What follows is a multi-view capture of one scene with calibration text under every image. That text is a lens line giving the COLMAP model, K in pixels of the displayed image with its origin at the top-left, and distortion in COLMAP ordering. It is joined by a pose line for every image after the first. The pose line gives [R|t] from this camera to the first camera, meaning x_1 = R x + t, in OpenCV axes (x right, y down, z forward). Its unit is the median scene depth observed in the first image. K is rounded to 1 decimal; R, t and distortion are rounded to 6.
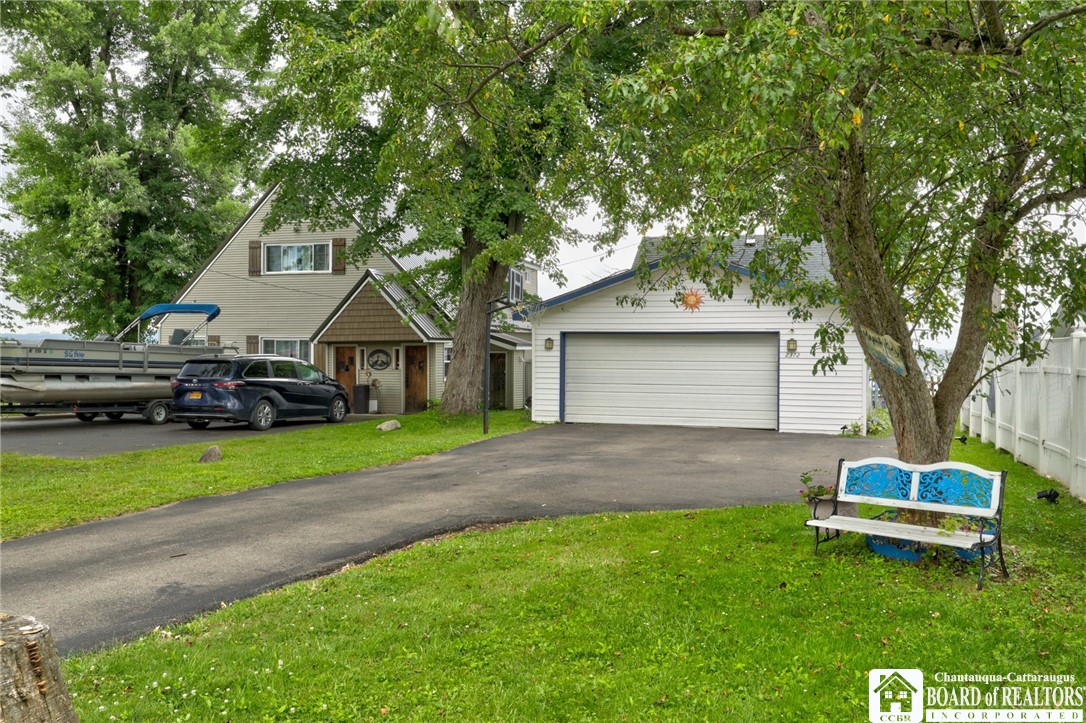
lens RADIAL K [[942.5, 0, 543.0], [0, 942.5, 361.5], [0, 0, 1]] dist [0.000257, 0.000697]
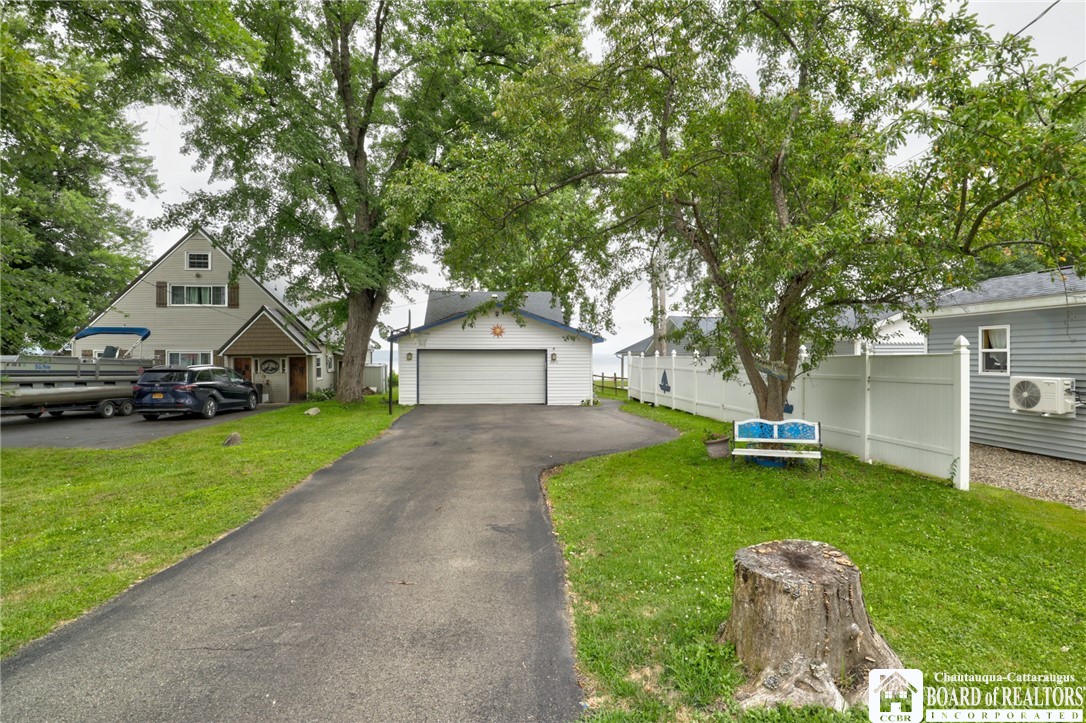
lens RADIAL K [[561.2, 0, 547.1], [0, 561.2, 363.9], [0, 0, 1]] dist [-0.033430, 0.000327]
pose [[0.901005, -0.011017, 0.433668, -0.201136], [0.008798, 0.999936, 0.007125, -0.010859], [-0.433719, -0.002604, 0.901044, 0.031799]]
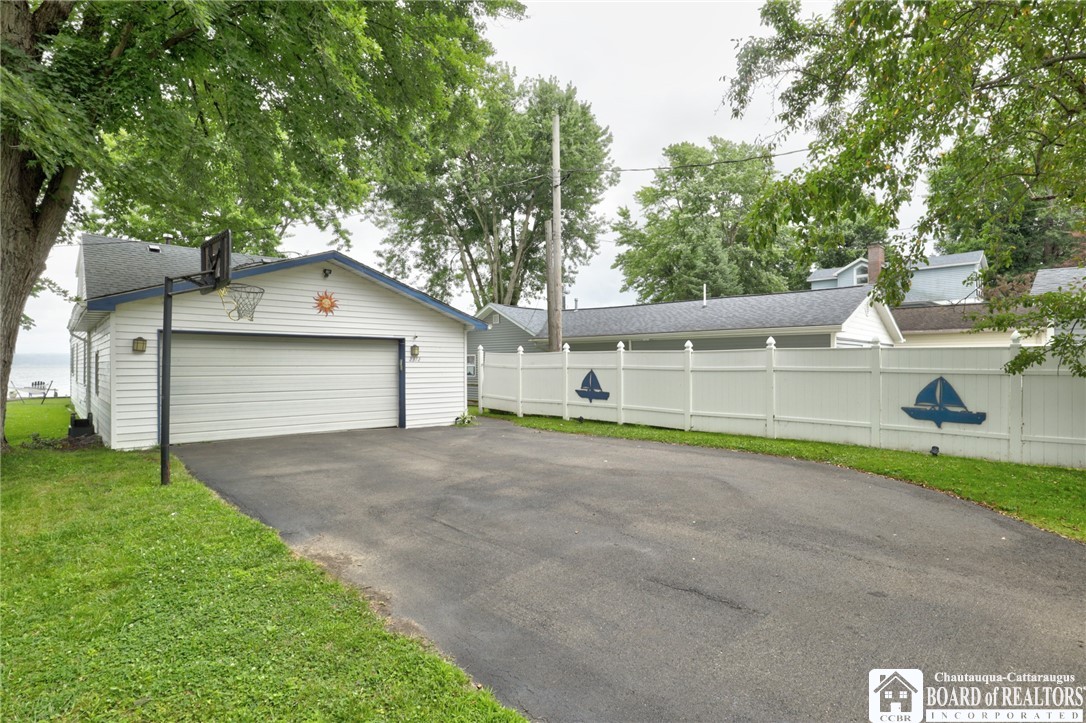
lens RADIAL K [[558.9, 0, 543.0], [0, 558.9, 361.5], [0, 0, 1]] dist [-0.000390, -0.000046]
pose [[0.466986, -0.007082, 0.884236, -0.243092], [0.004877, 0.999973, 0.005434, -0.006604], [-0.884251, 0.001775, 0.467008, 0.512588]]
